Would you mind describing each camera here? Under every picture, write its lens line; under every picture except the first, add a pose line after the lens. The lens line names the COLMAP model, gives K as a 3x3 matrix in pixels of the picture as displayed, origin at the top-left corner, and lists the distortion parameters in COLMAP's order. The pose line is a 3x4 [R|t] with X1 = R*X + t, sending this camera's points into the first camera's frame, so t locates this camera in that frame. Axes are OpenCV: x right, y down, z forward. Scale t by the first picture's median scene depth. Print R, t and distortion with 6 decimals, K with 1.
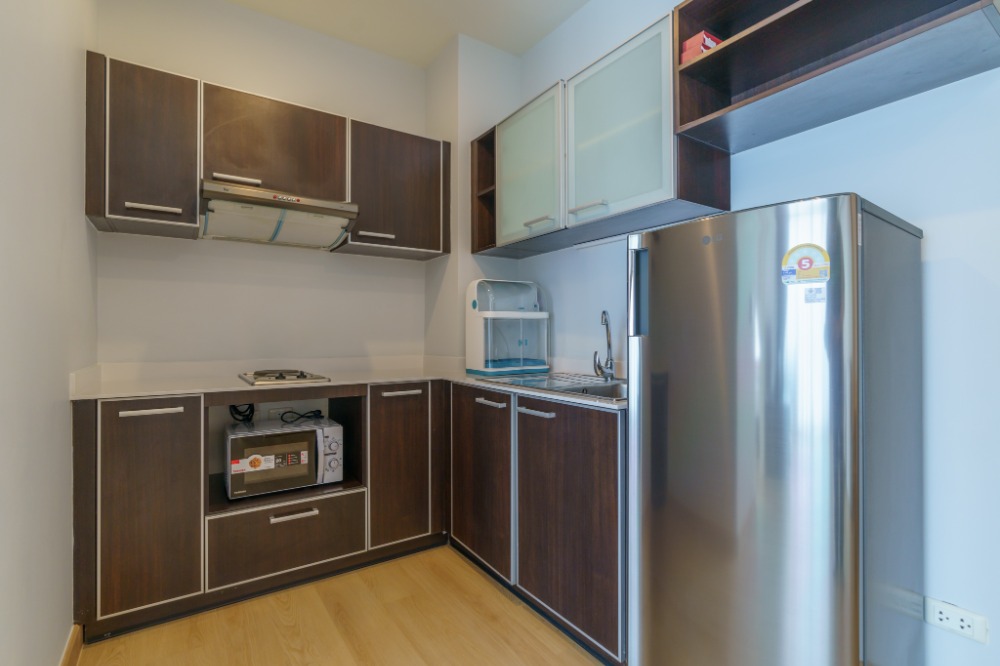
lens RADIAL K [[470.9, 0, 499.7], [0, 470.9, 335.4], [0, 0, 1]] dist [-0.002919, -0.000307]
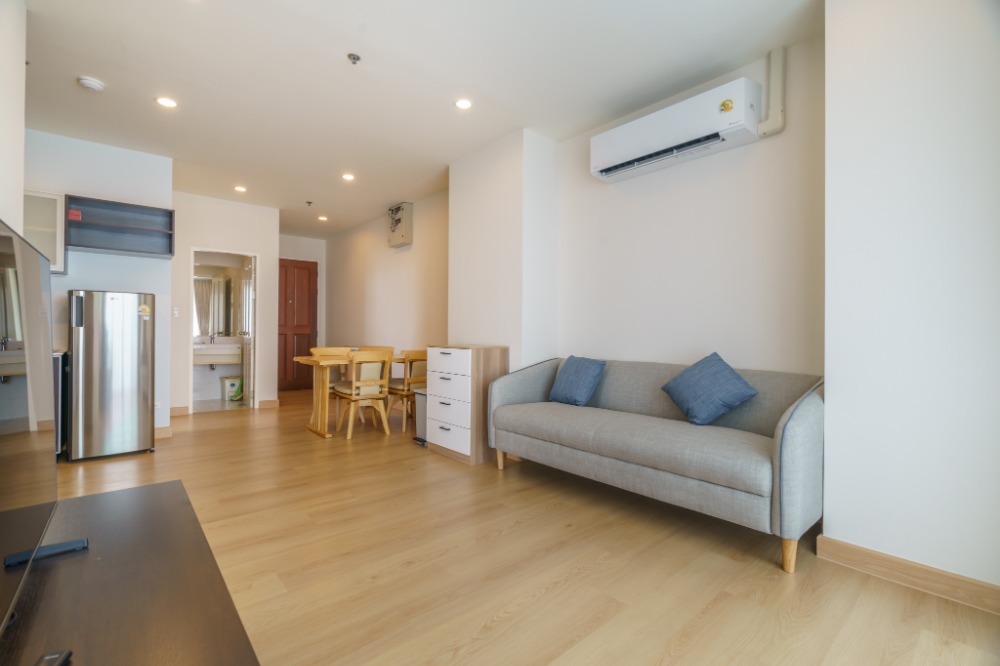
lens RADIAL K [[460.5, 0, 509.3], [0, 460.5, 327.6], [0, 0, 1]] dist [-0.002830, 0.002062]
pose [[-0.097854, 0.013764, 0.995106, -2.225251], [-0.003879, 0.999891, -0.014212, 0.028319], [-0.995193, -0.005251, -0.097790, -1.074109]]
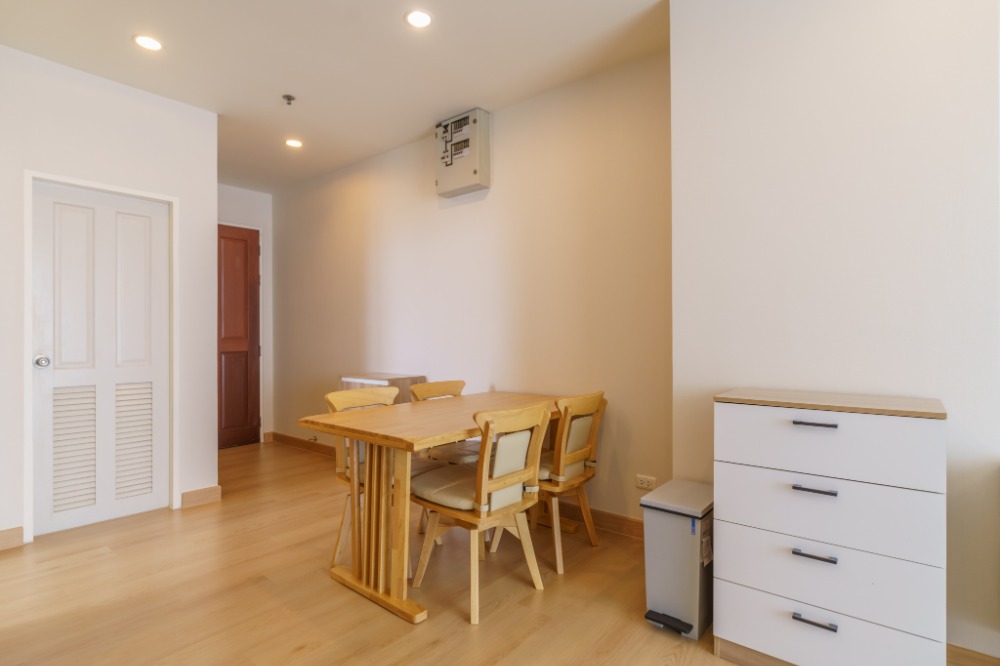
lens RADIAL K [[529.2, 0, 522.8], [0, 529.2, 333.5], [0, 0, 1]] dist [-0.005138, 0.001324]
pose [[-0.263049, 0.010165, 0.964729, -0.613441], [0.006016, 0.999942, -0.008895, -0.045667], [-0.964764, 0.003464, -0.263095, -0.123012]]
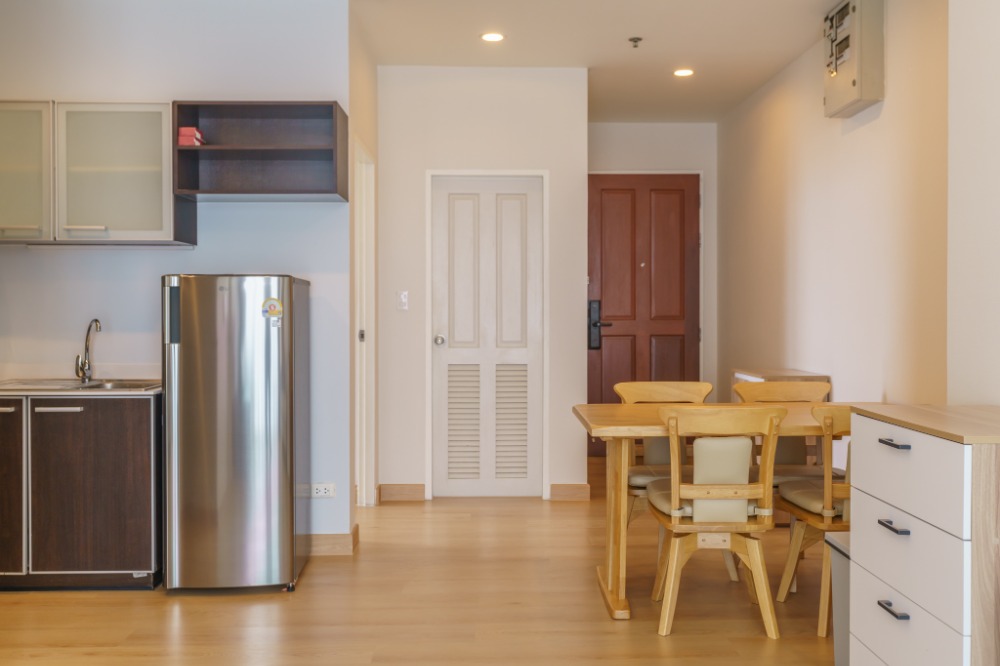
lens RADIAL K [[958.4, 0, 485.3], [0, 958.4, 313.9], [0, 0, 1]] dist [0.010845, 0.000000]
pose [[0.569628, 0.000019, 0.821903, -1.385970], [0.000789, 1.000000, -0.000570, -0.075400], [-0.821902, 0.000974, 0.569628, -1.316623]]
